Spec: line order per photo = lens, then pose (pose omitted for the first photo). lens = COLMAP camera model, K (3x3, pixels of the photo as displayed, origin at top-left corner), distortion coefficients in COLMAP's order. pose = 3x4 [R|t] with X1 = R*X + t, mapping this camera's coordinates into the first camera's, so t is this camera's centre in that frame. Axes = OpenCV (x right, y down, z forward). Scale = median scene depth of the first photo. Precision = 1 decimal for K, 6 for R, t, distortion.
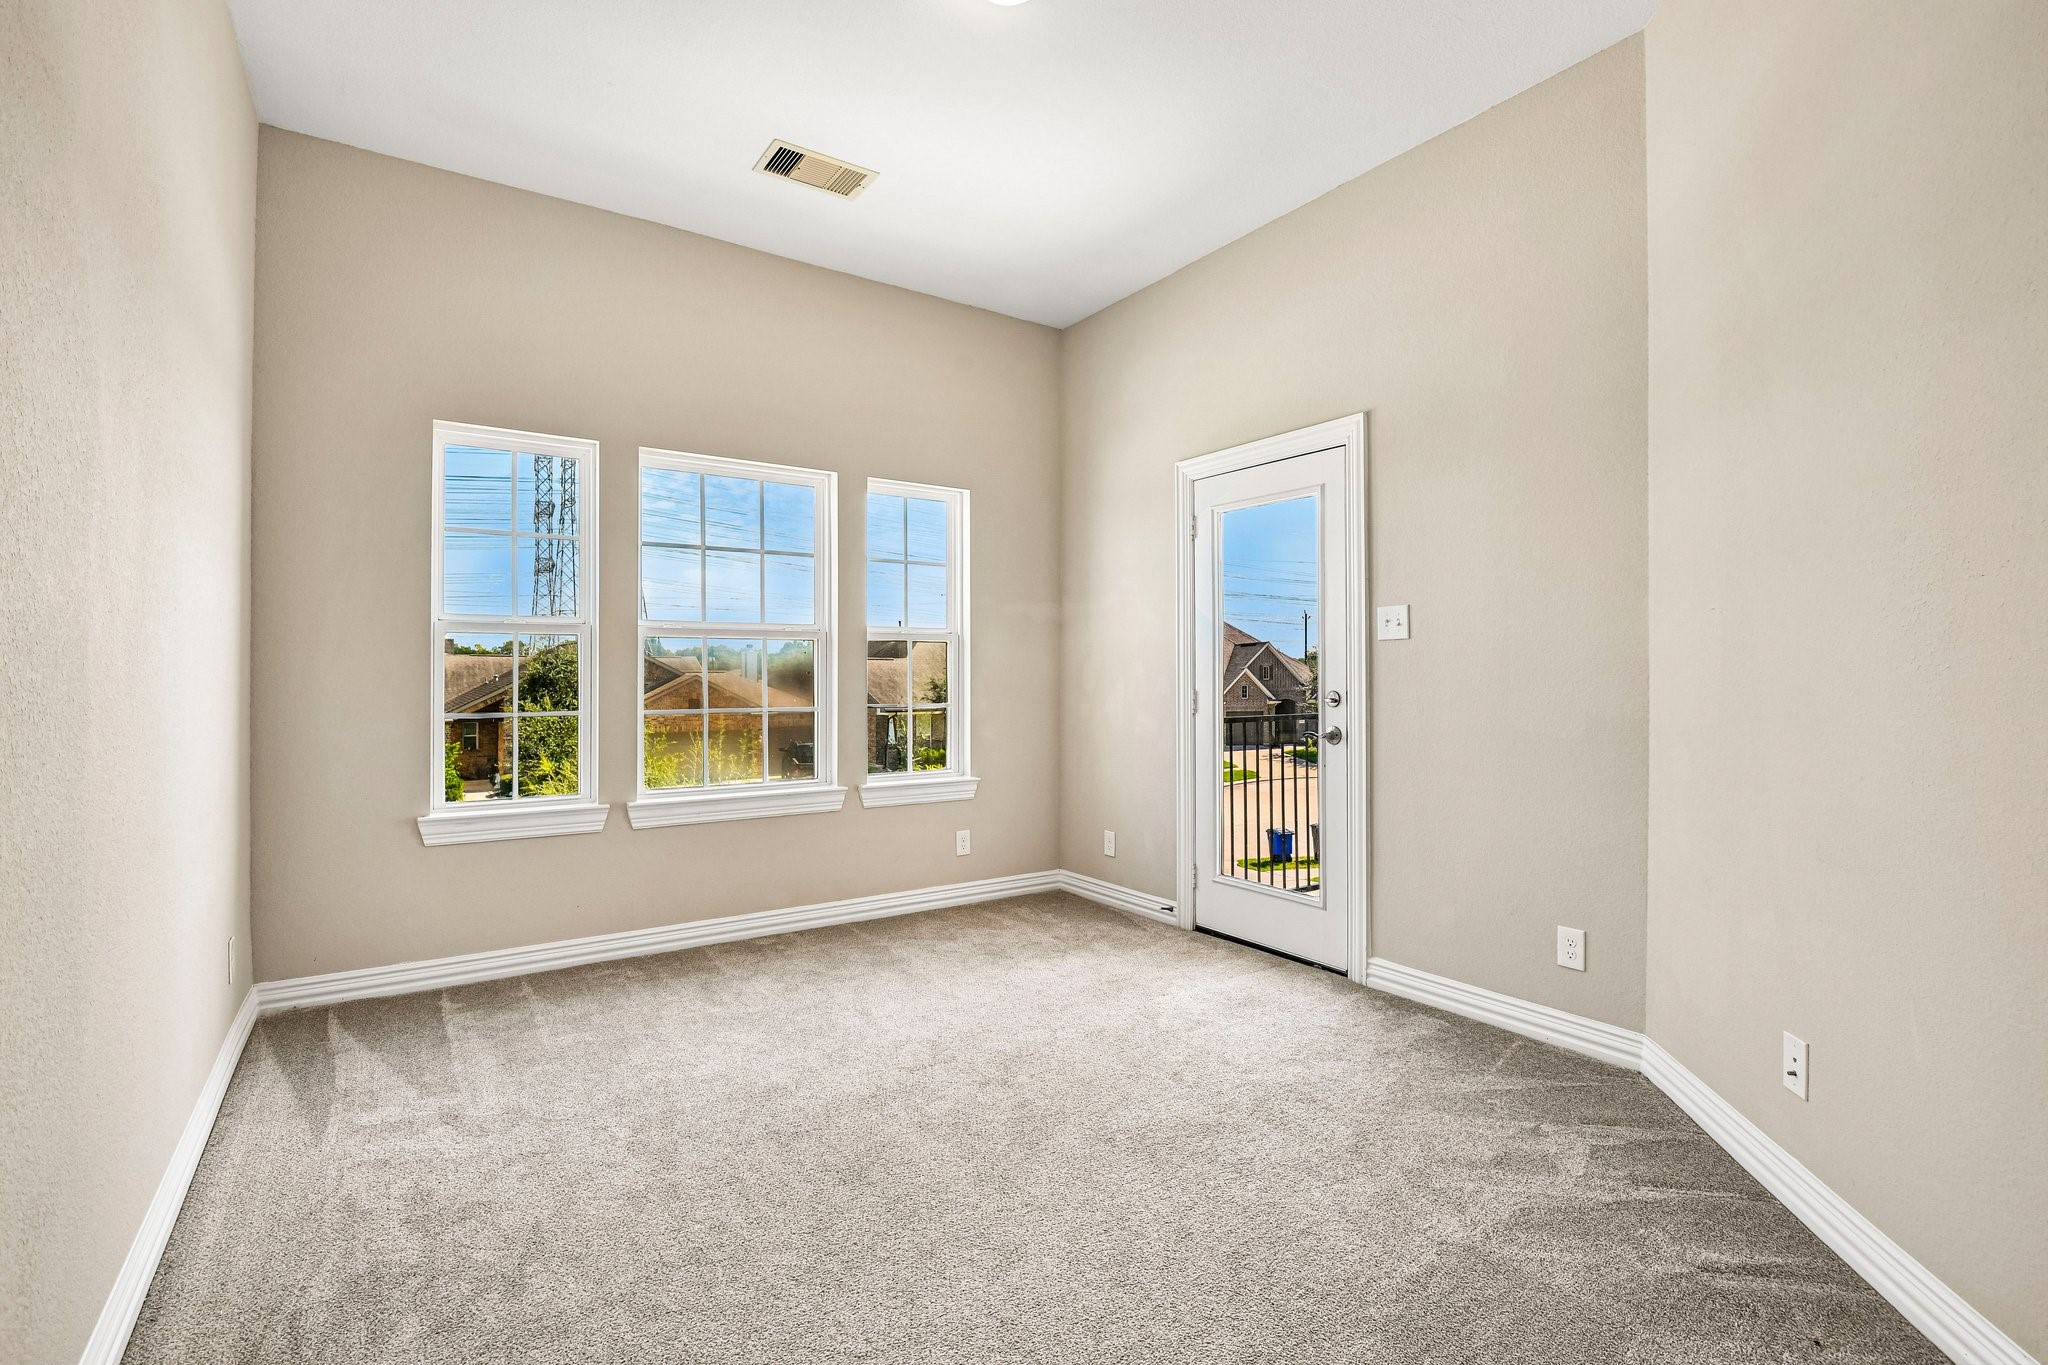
lens RADIAL K [[928.8, 0, 1020.7], [0, 928.8, 669.5], [0, 0, 1]] dist [-0.014839, -0.000641]
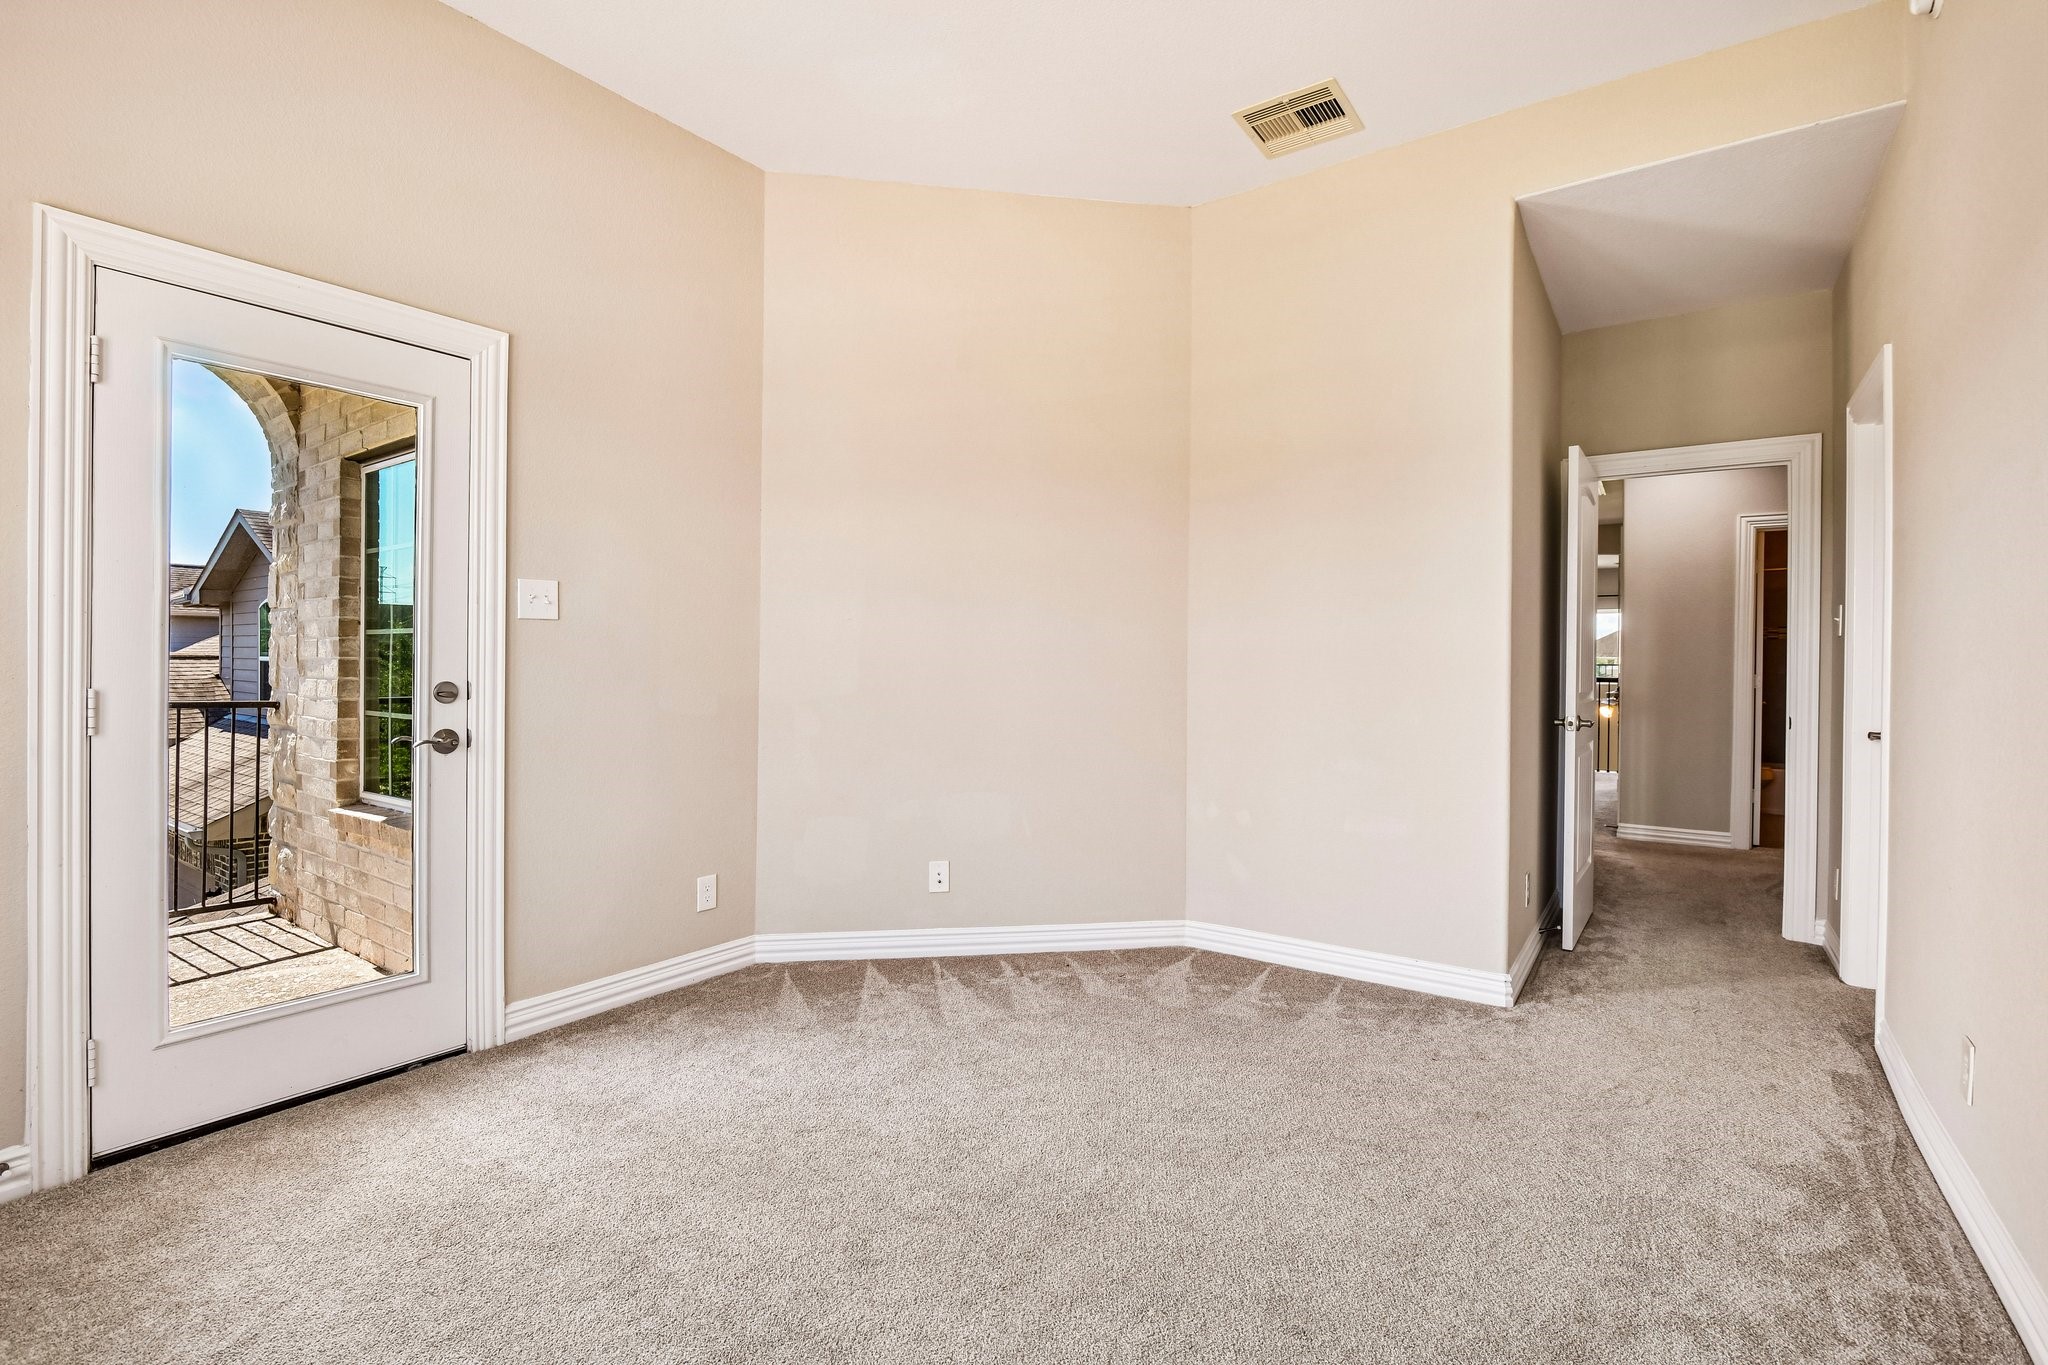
lens RADIAL K [[928.8, 0, 1020.7], [0, 928.8, 669.5], [0, 0, 1]] dist [-0.014839, -0.000641]
pose [[-0.351709, -0.008303, 0.936073, -0.546500], [-0.012457, 0.999914, 0.004188, 0.004854], [-0.936027, -0.010187, -0.351782, 0.873979]]
